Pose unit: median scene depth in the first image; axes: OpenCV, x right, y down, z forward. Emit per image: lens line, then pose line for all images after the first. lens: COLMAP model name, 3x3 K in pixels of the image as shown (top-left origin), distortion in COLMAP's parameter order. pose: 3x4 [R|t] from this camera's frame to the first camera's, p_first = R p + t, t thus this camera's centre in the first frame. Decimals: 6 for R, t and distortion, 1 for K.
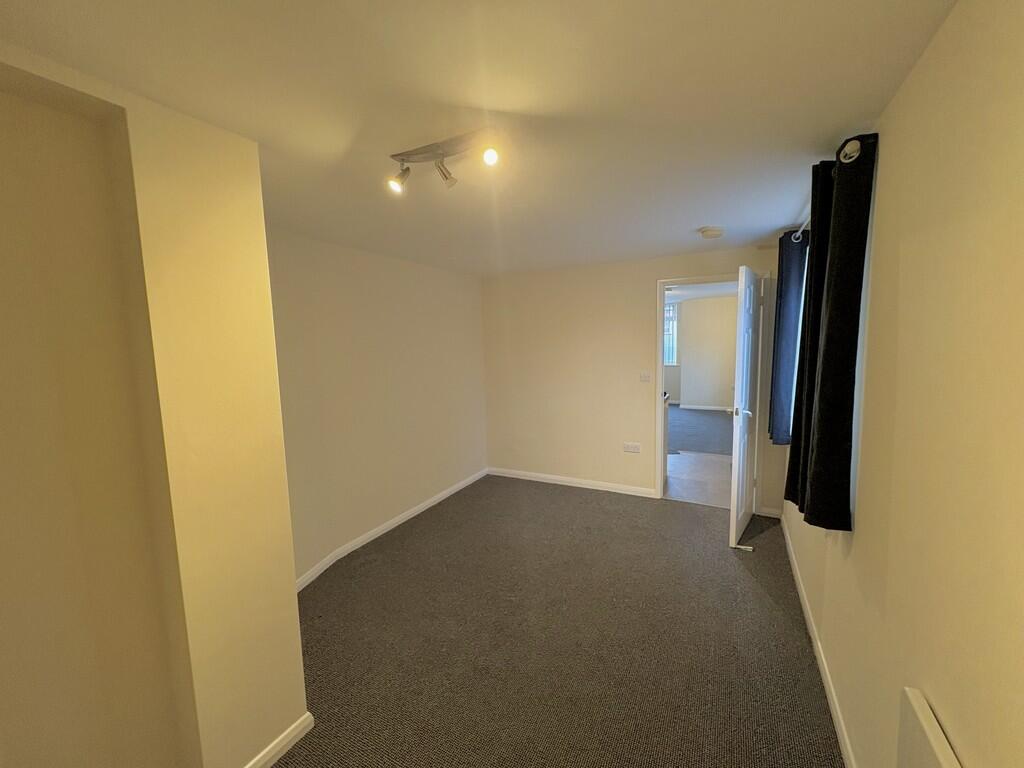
lens RADIAL K [[406.5, 0, 511.2], [0, 406.5, 384.6], [0, 0, 1]] dist [-0.001063, 0.000192]
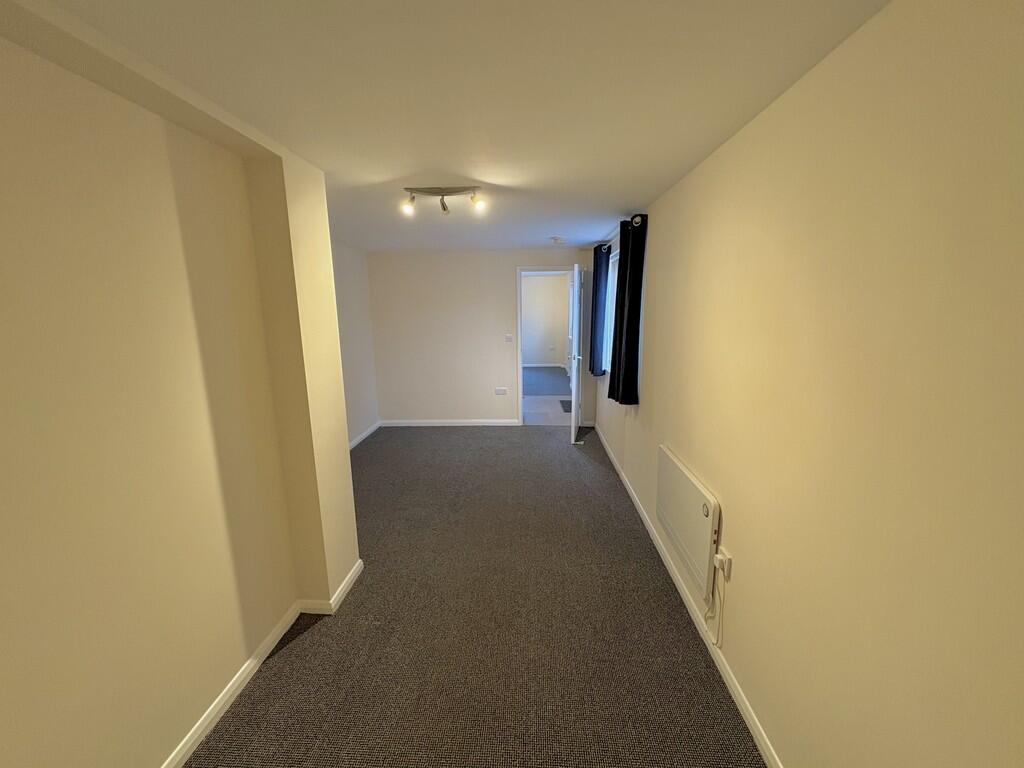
lens RADIAL K [[406.5, 0, 512.8], [0, 406.5, 386.1], [0, 0, 1]] dist [-0.001063, 0.000192]
pose [[0.902028, -0.068333, 0.426234, -0.334528], [0.034838, 0.995694, 0.085903, 0.033499], [-0.430269, -0.062638, 0.900525, -0.319062]]
